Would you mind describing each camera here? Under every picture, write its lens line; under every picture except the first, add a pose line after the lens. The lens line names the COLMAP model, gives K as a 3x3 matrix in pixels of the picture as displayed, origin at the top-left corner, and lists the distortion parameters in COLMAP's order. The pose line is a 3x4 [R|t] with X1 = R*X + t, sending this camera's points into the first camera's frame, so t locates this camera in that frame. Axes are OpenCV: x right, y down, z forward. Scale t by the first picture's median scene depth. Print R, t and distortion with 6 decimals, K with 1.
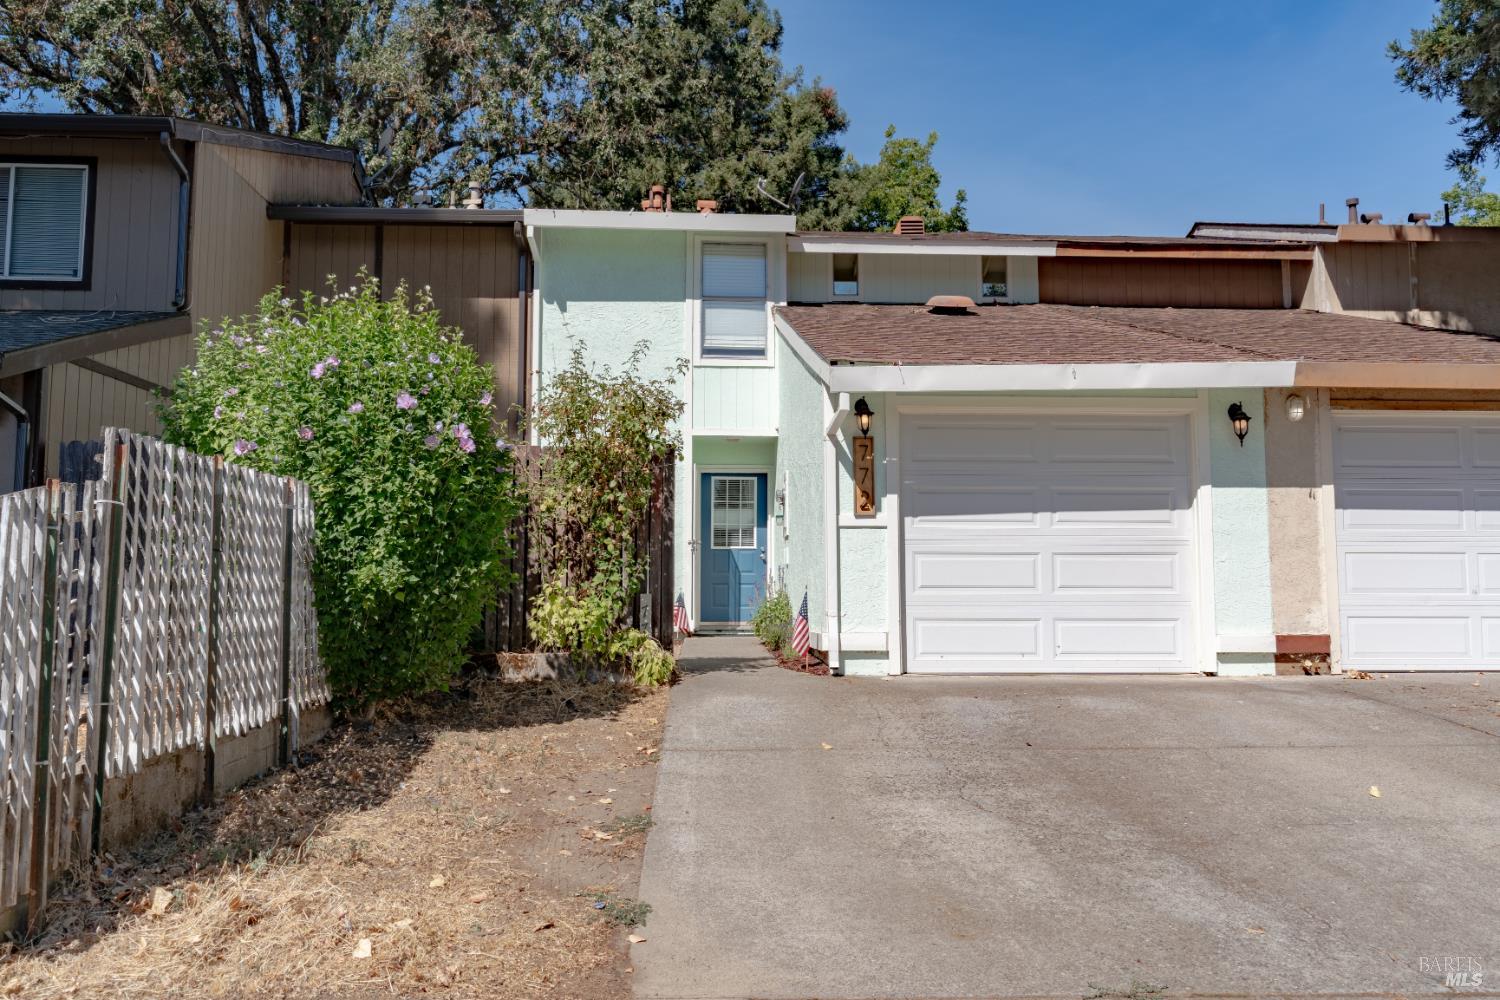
lens RADIAL K [[1202.7, 0, 750.0], [0, 1202.7, 500.0], [0, 0, 1]] dist [-0.000096, -0.000027]
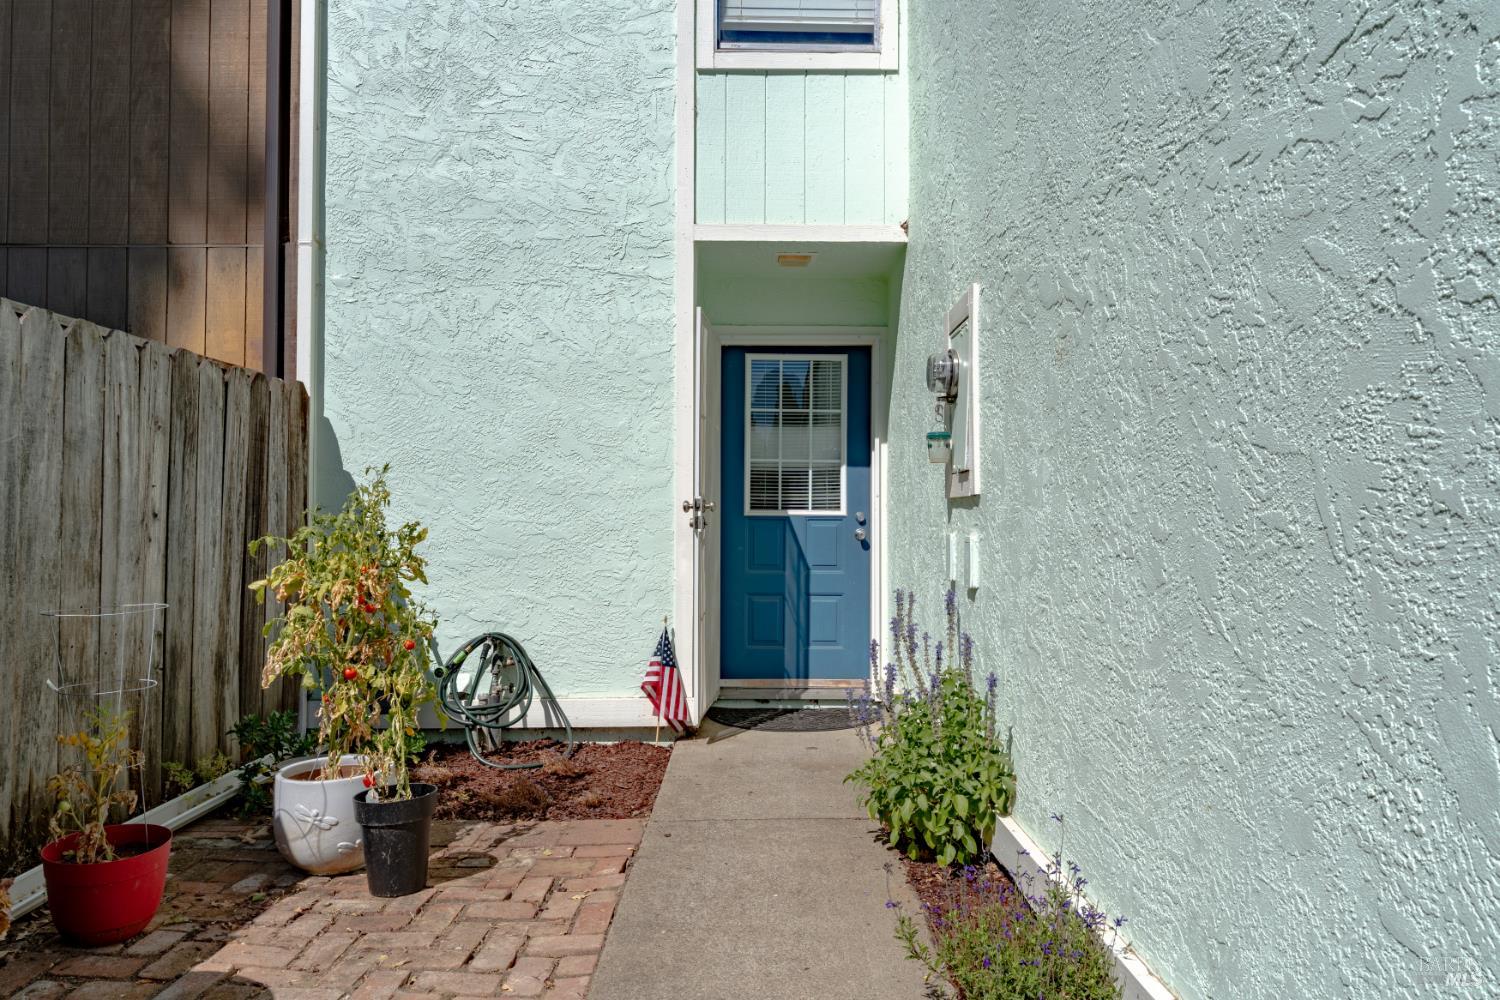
lens RADIAL K [[1035.5, 0, 750.0], [0, 1035.5, 500.0], [0, 0, 1]] dist [-0.000336, -0.000063]
pose [[0.998812, 0.001593, -0.048710, -0.011730], [0.001212, 0.998344, 0.057509, 0.012879], [0.048721, -0.057500, 0.997156, 0.620297]]
